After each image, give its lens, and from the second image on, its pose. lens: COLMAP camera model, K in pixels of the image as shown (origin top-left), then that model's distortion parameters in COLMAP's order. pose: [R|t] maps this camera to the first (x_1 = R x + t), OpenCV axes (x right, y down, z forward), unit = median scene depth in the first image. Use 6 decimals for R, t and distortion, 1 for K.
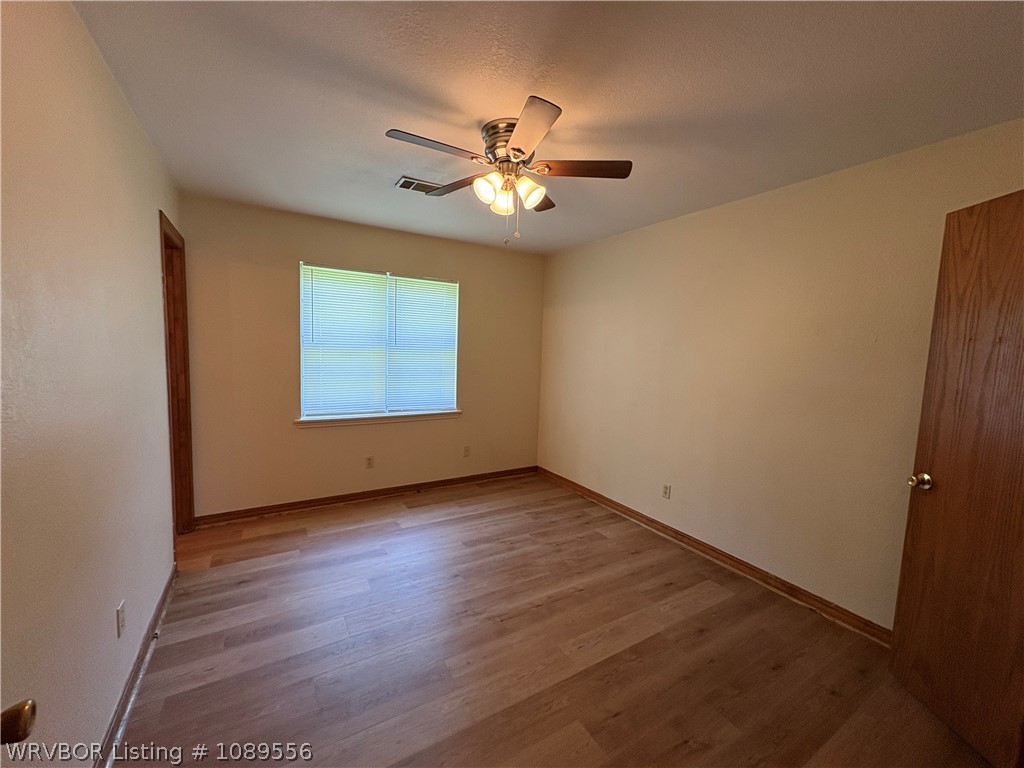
lens RADIAL K [[407.2, 0, 518.7], [0, 407.2, 390.7], [0, 0, 1]] dist [-0.001493, -0.000133]
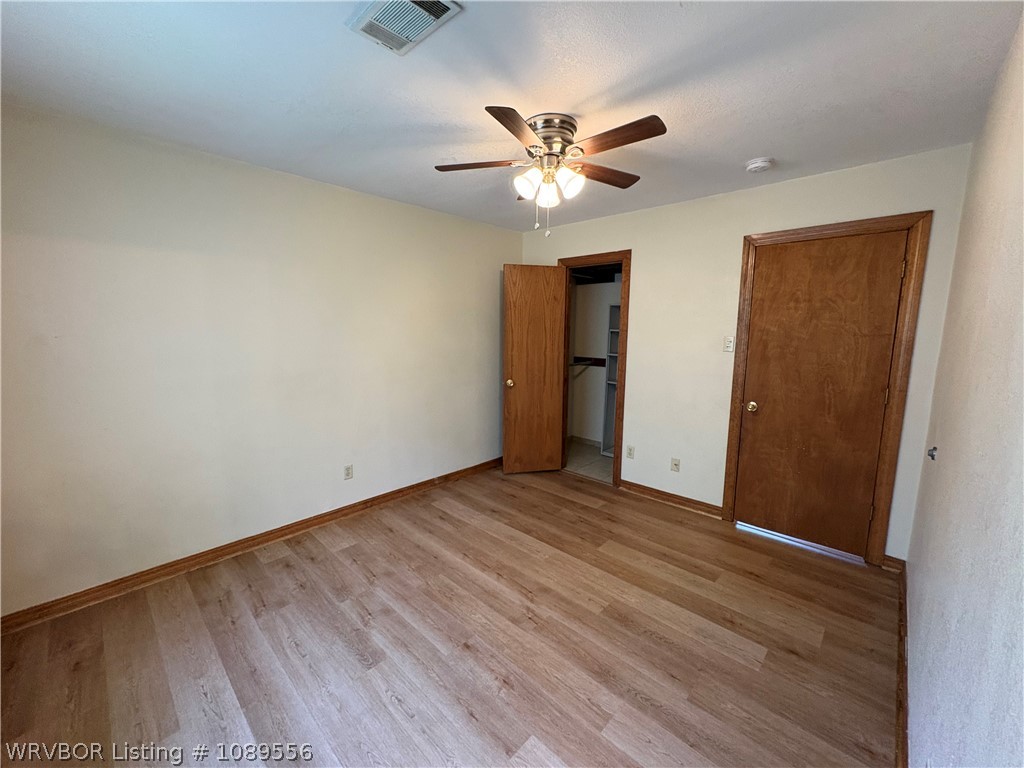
lens RADIAL K [[407.2, 0, 513.0], [0, 407.2, 381.8], [0, 0, 1]] dist [-0.001493, -0.000133]
pose [[-0.252728, -0.170238, 0.952443, -0.691278], [0.086967, 0.976418, 0.197599, -0.135339], [-0.963621, 0.132770, -0.231963, 0.886656]]
